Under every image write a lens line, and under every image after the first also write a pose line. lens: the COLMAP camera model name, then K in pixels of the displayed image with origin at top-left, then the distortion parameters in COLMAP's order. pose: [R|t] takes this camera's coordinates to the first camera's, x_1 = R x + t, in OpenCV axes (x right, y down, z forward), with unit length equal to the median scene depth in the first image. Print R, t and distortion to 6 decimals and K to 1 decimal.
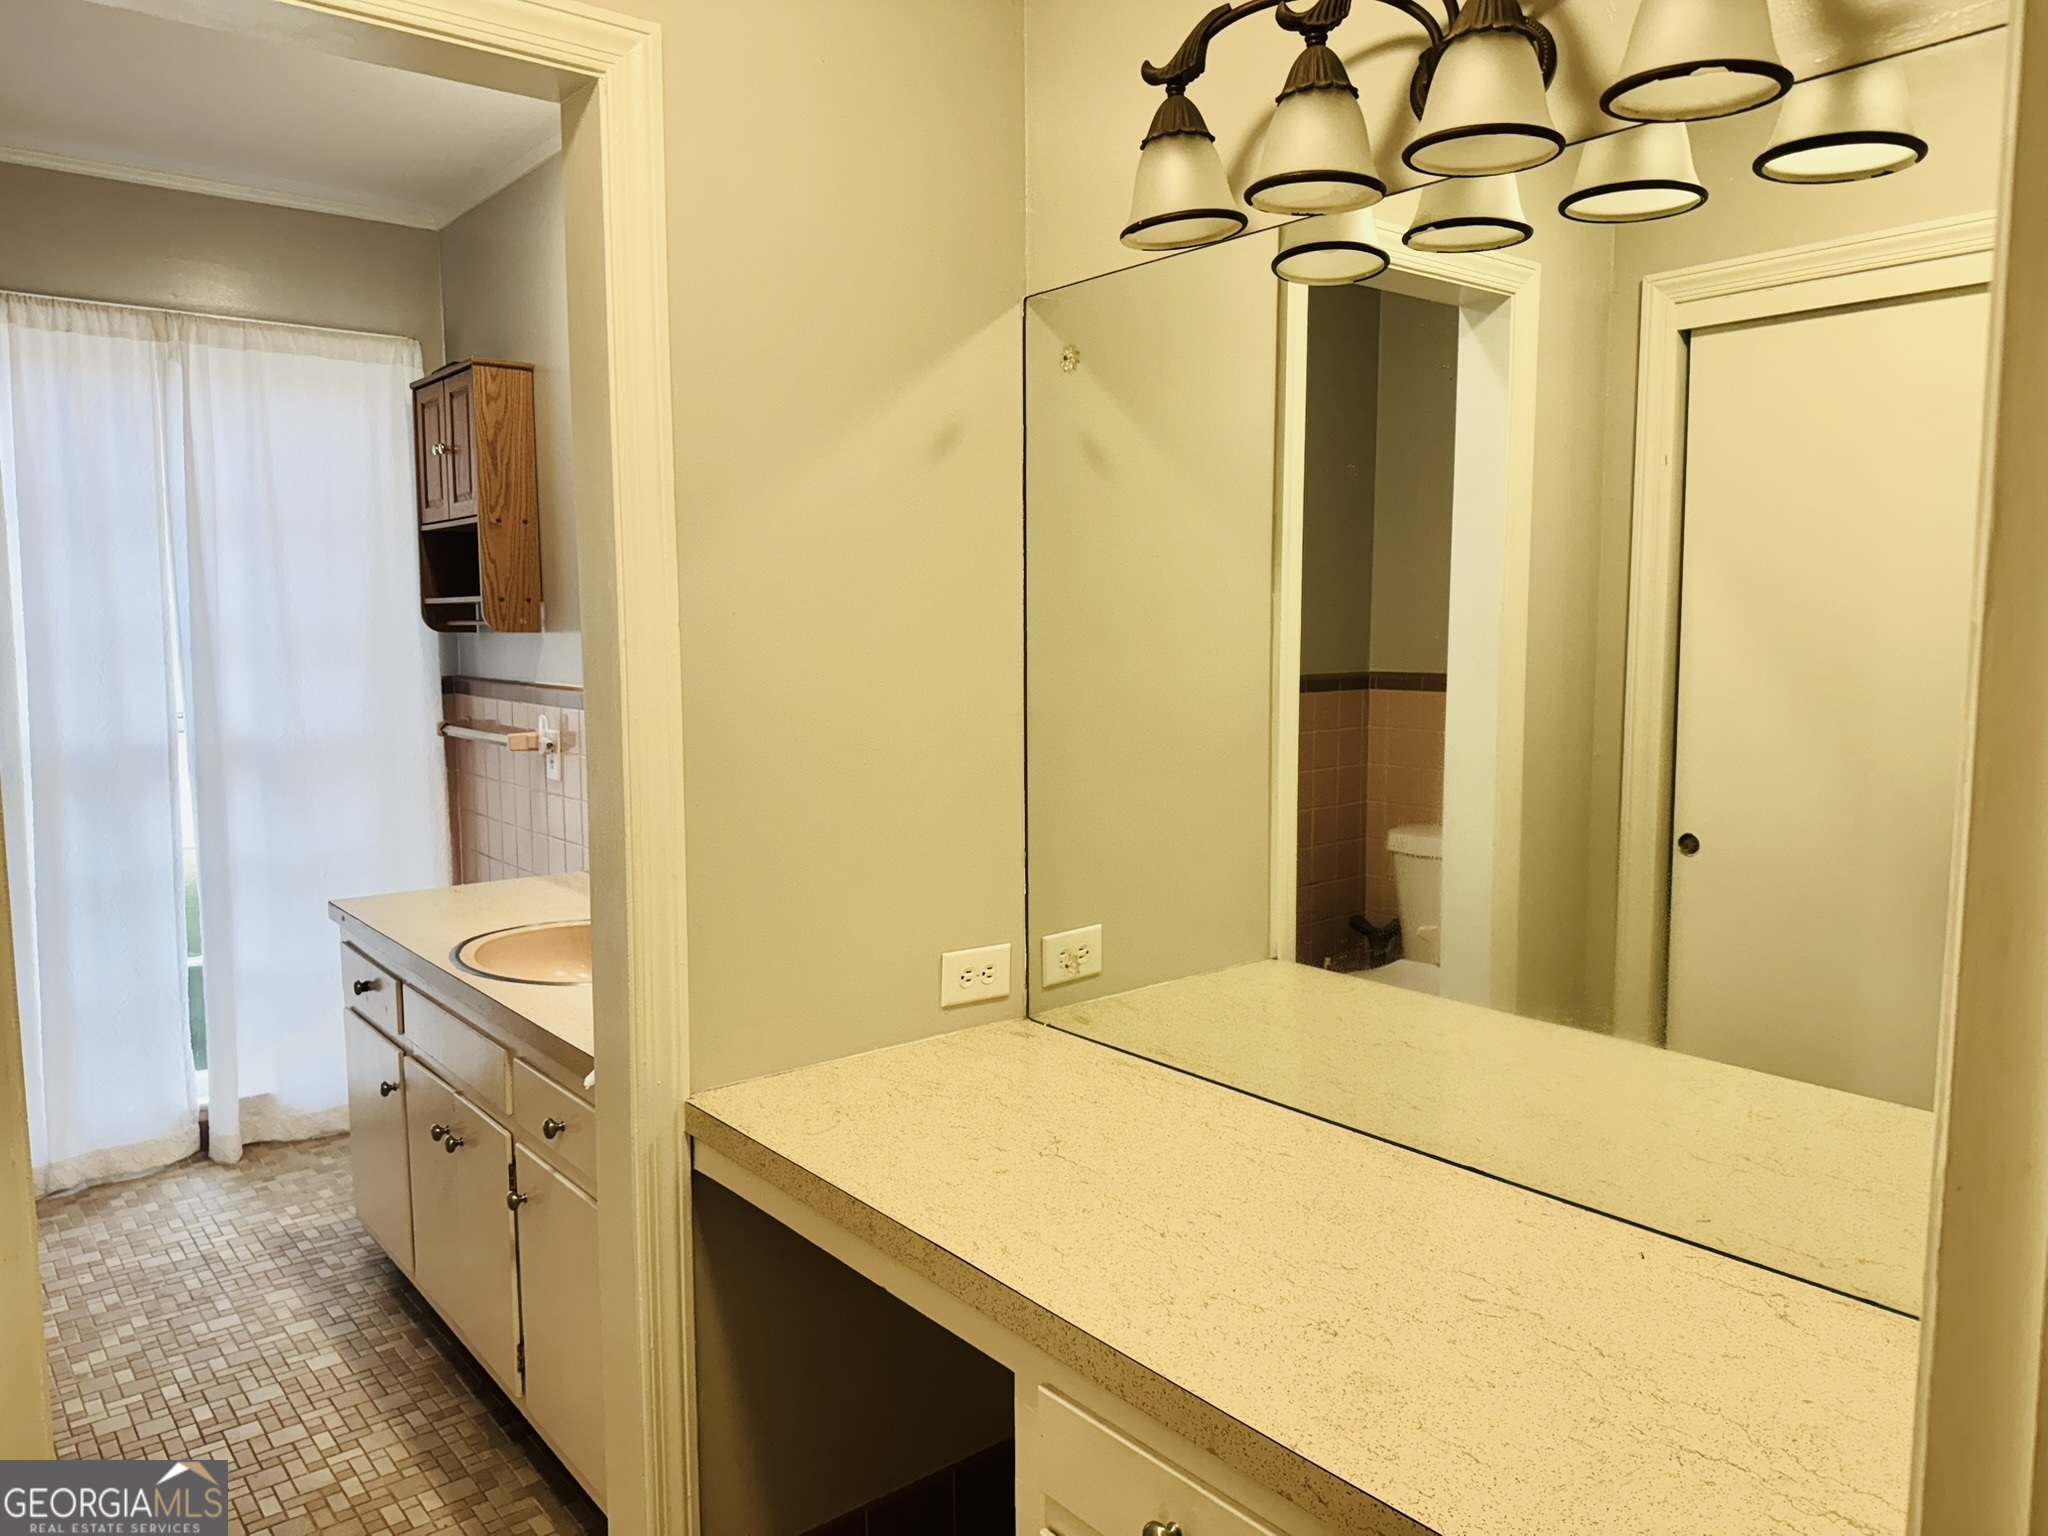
lens RADIAL K [[1437.4, 0, 1021.8], [0, 1437.4, 765.4], [0, 0, 1]] dist [0.035595, -0.044331]
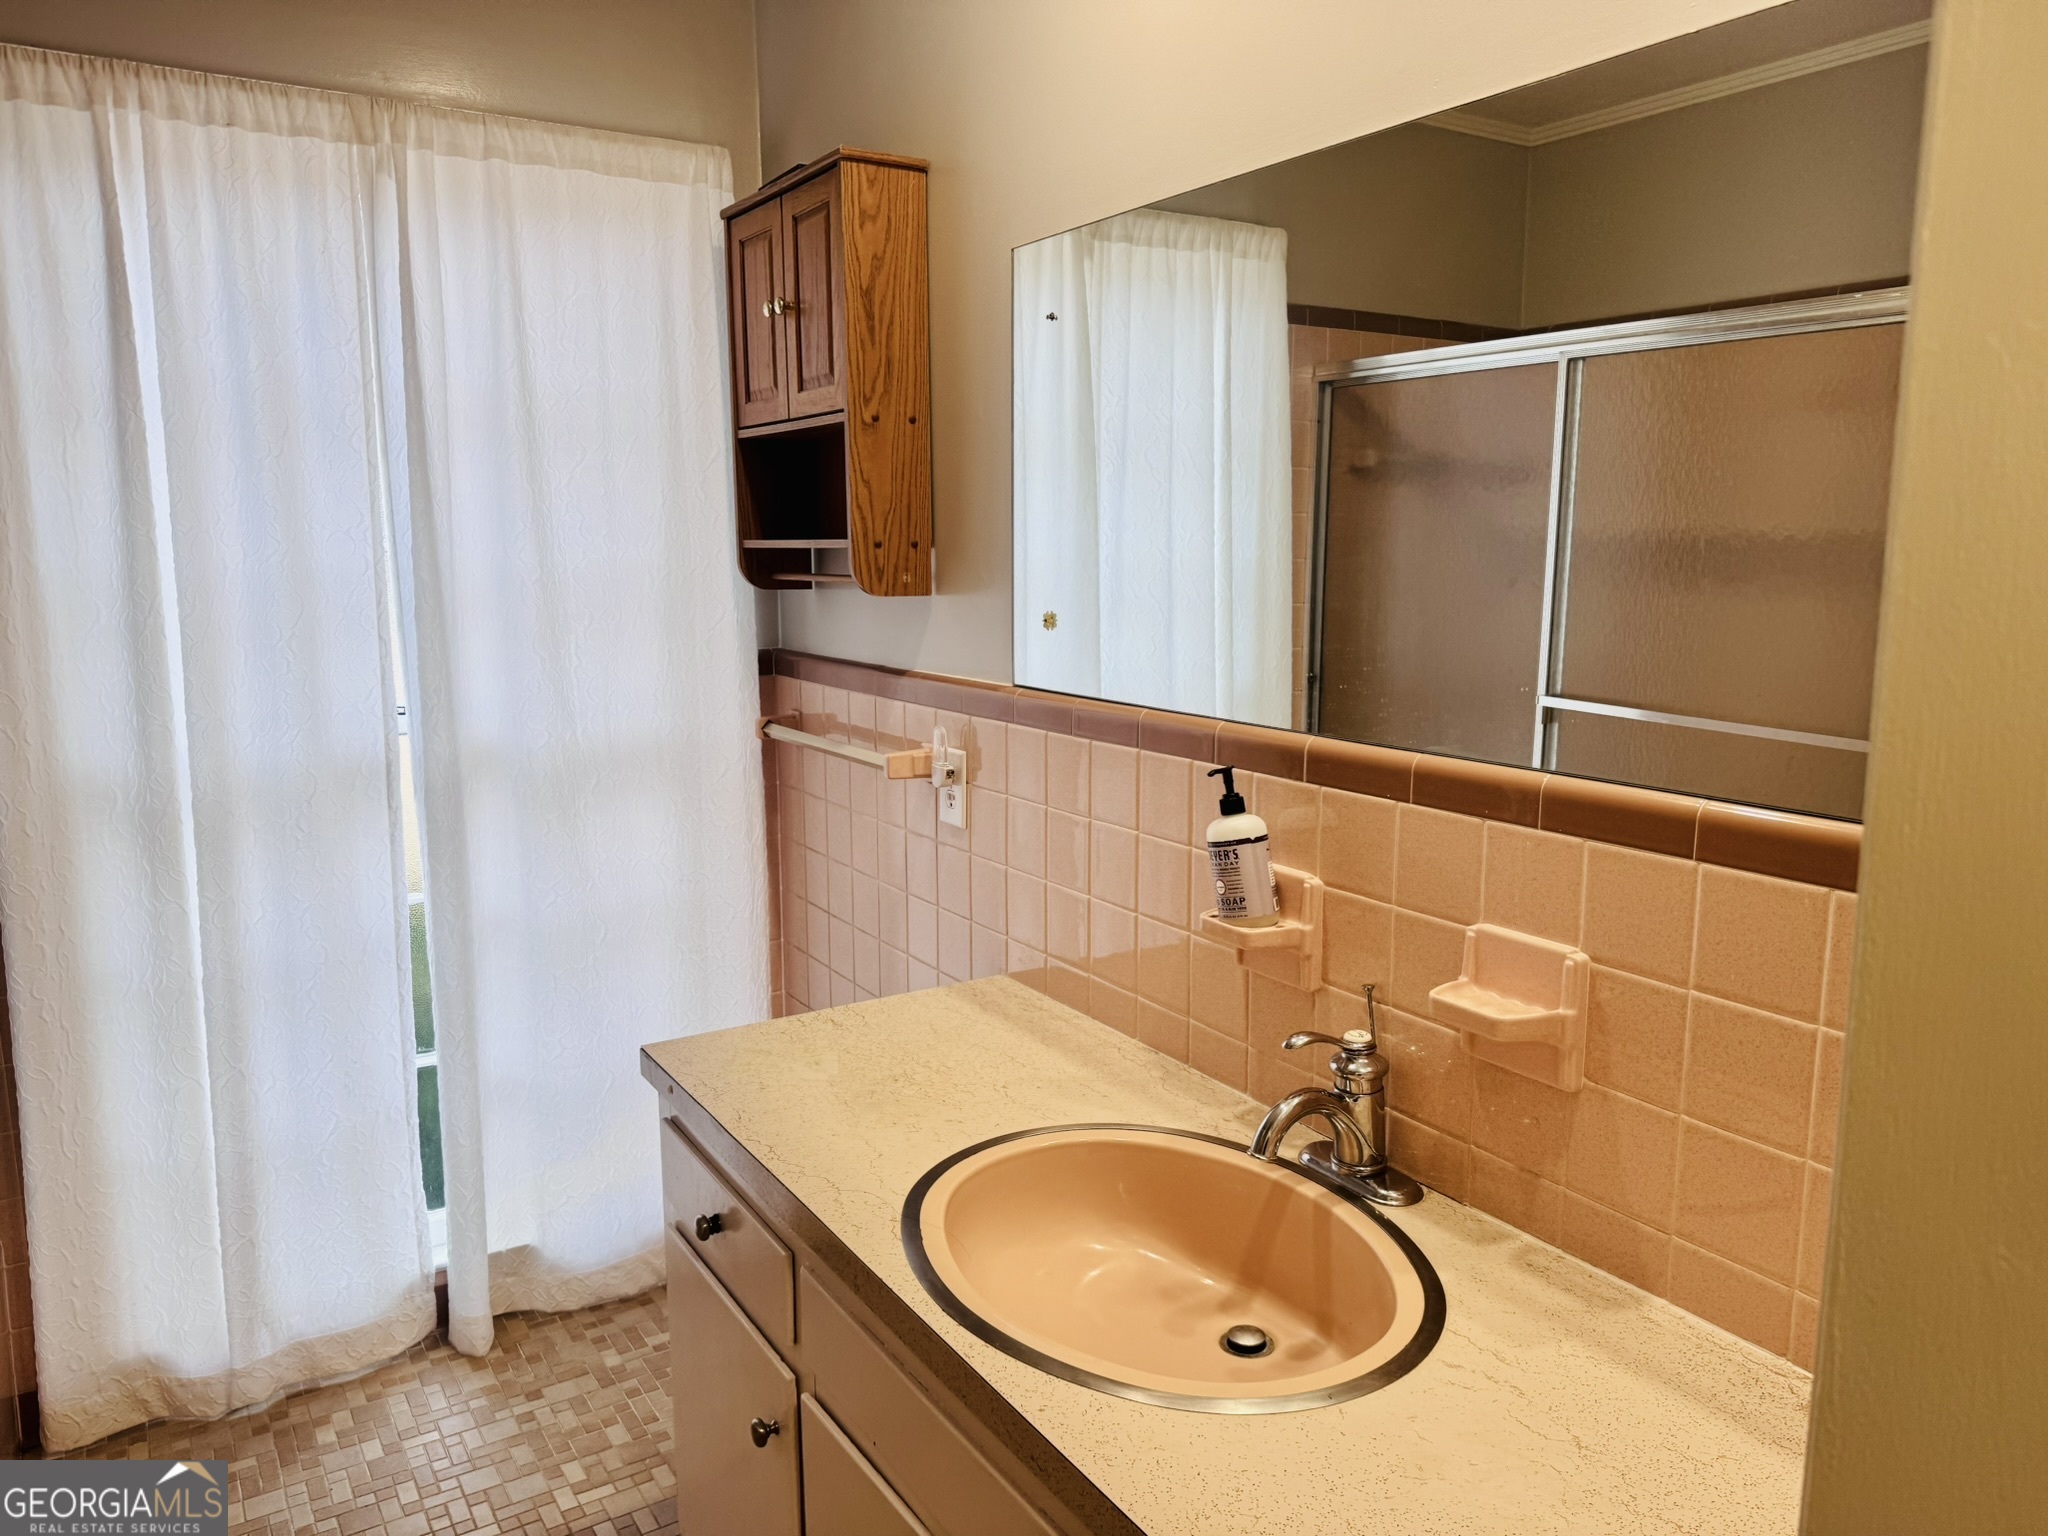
lens RADIAL K [[1437.4, 0, 1022.4], [0, 1437.4, 768.8], [0, 0, 1]] dist [0.035595, -0.044331]
pose [[0.993211, 0.017585, -0.114988, -0.216953], [-0.010757, 0.998156, 0.059737, -0.053321], [0.115827, -0.058094, 0.991569, 0.364725]]
